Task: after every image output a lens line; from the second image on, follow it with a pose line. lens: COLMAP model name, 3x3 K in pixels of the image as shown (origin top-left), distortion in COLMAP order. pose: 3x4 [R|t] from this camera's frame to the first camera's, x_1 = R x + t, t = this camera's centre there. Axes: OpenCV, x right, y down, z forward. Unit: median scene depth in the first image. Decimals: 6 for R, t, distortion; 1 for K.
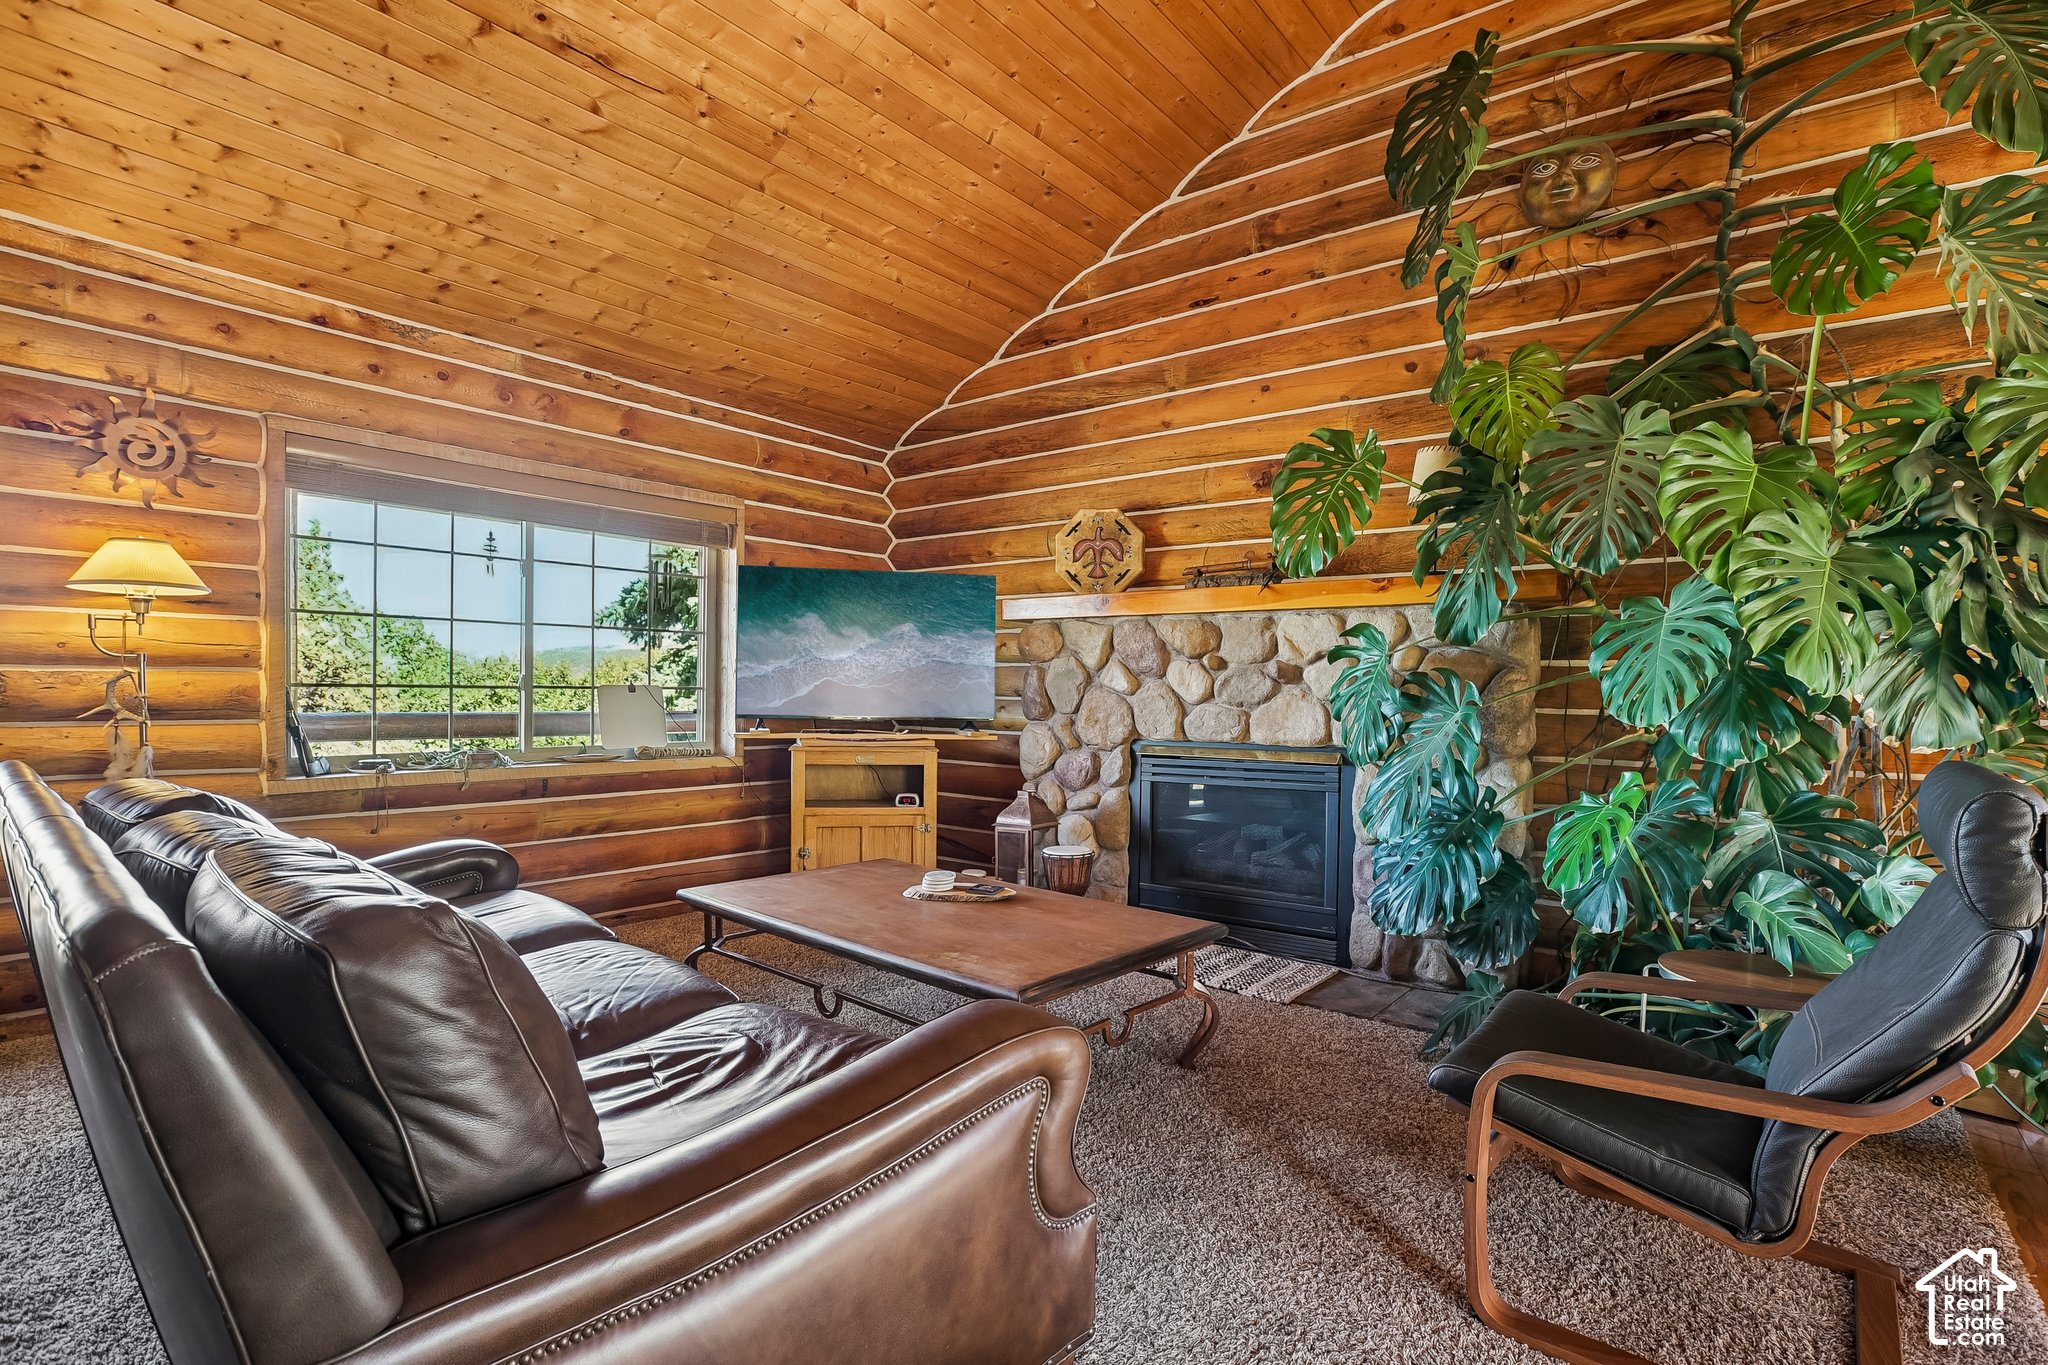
lens RADIAL K [[955.3, 0, 1032.5], [0, 955.3, 699.0], [0, 0, 1]] dist [-0.036963, 0.009953]
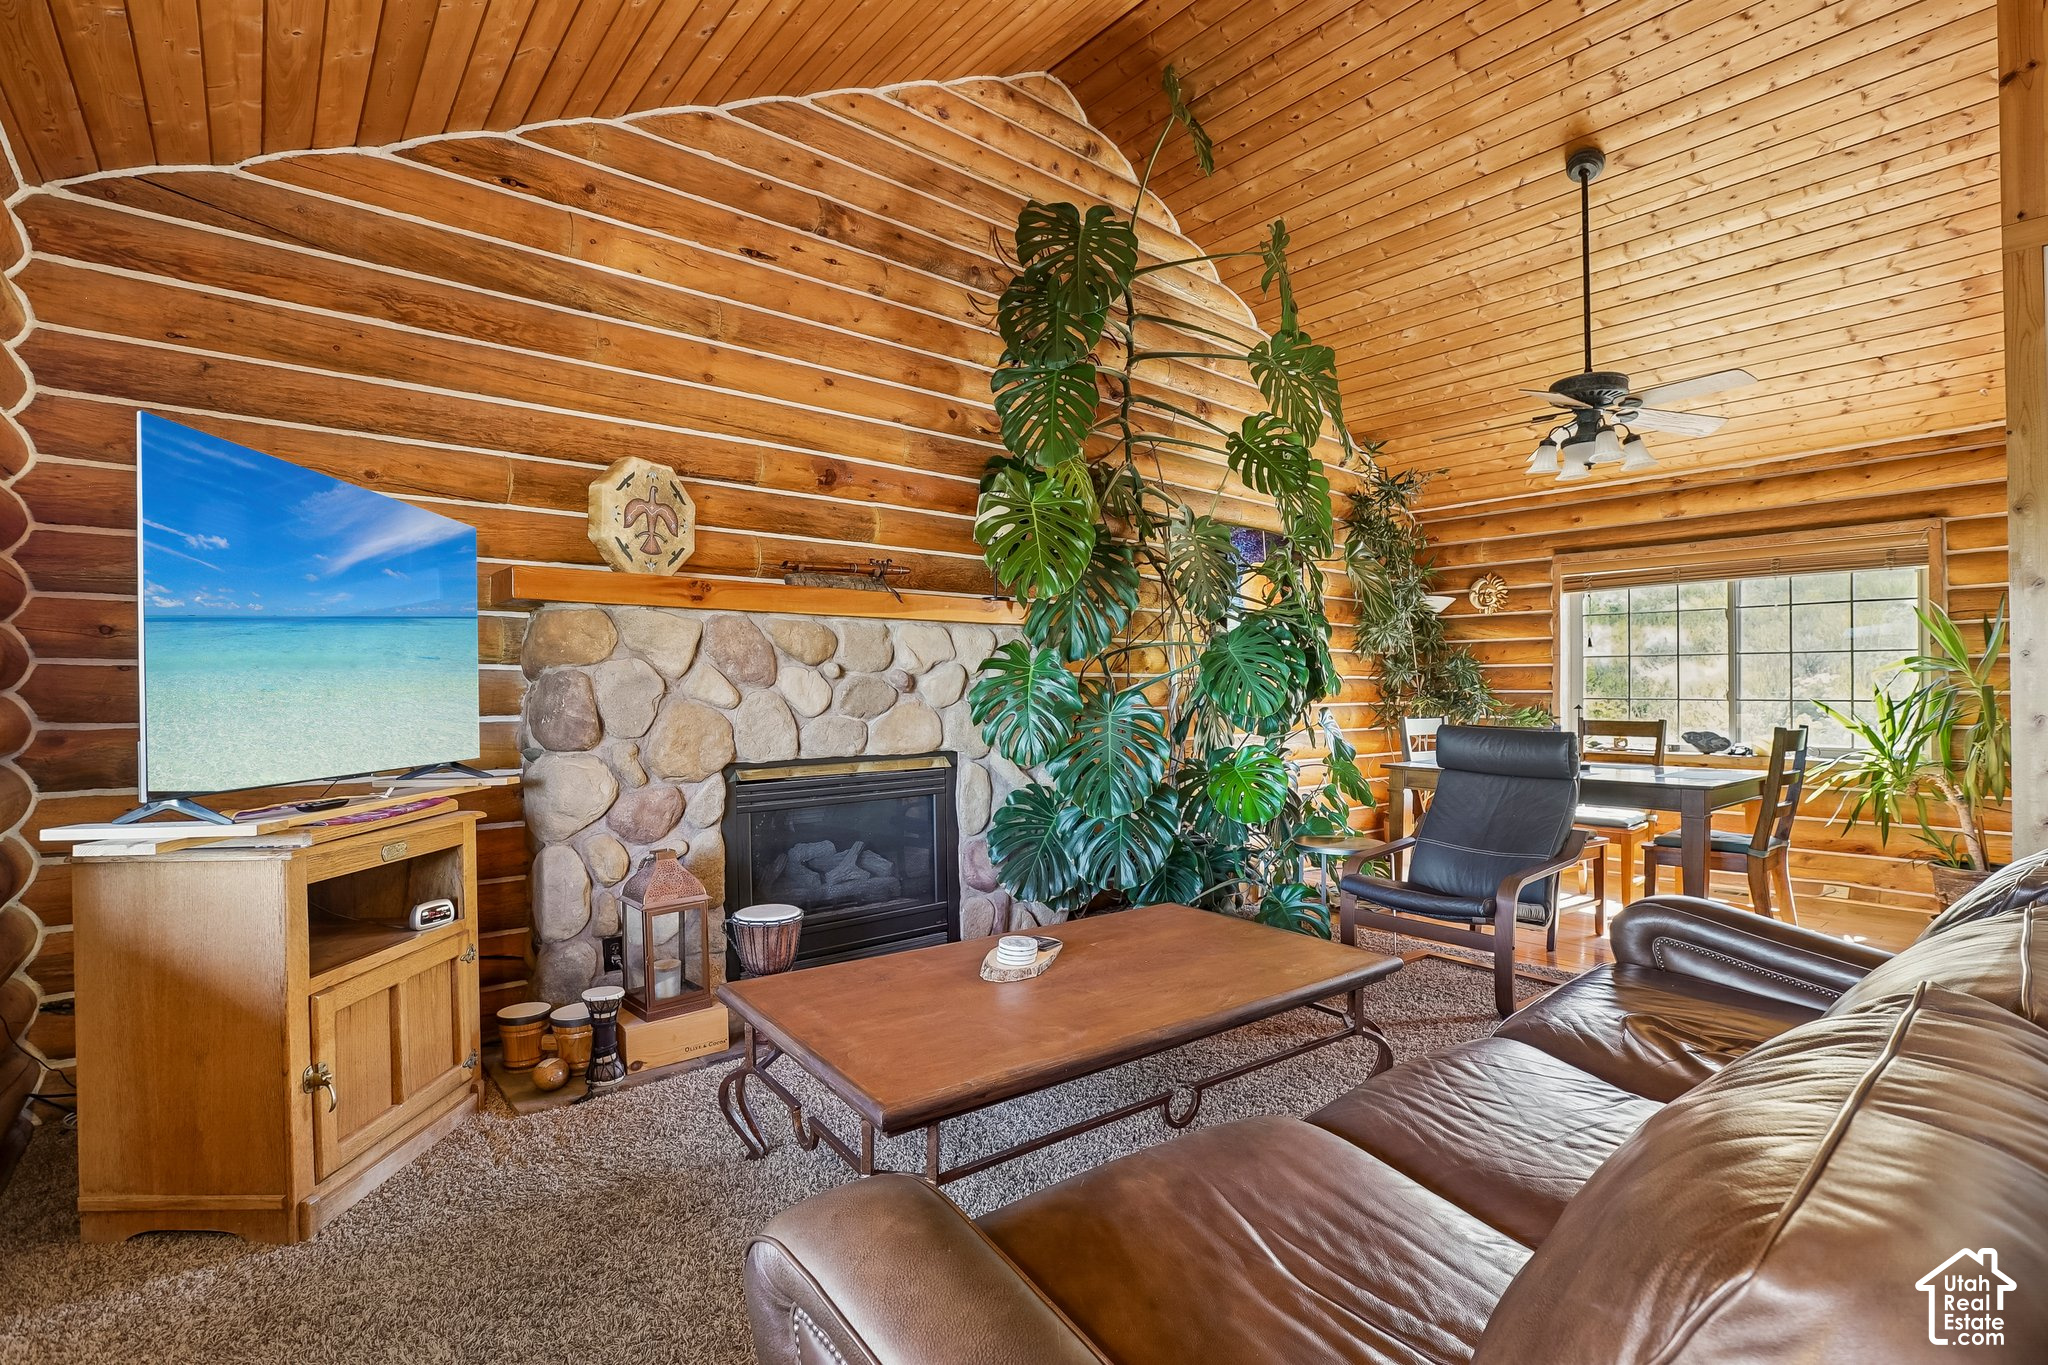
lens RADIAL K [[955.1, 0, 1039.6], [0, 955.1, 678.8], [0, 0, 1]] dist [-0.043941, 0.012132]
pose [[0.209890, -0.004894, 0.977713, -0.705576], [0.017008, 0.999854, 0.001354, -0.029960], [-0.977577, 0.016345, 0.209943, 0.657709]]
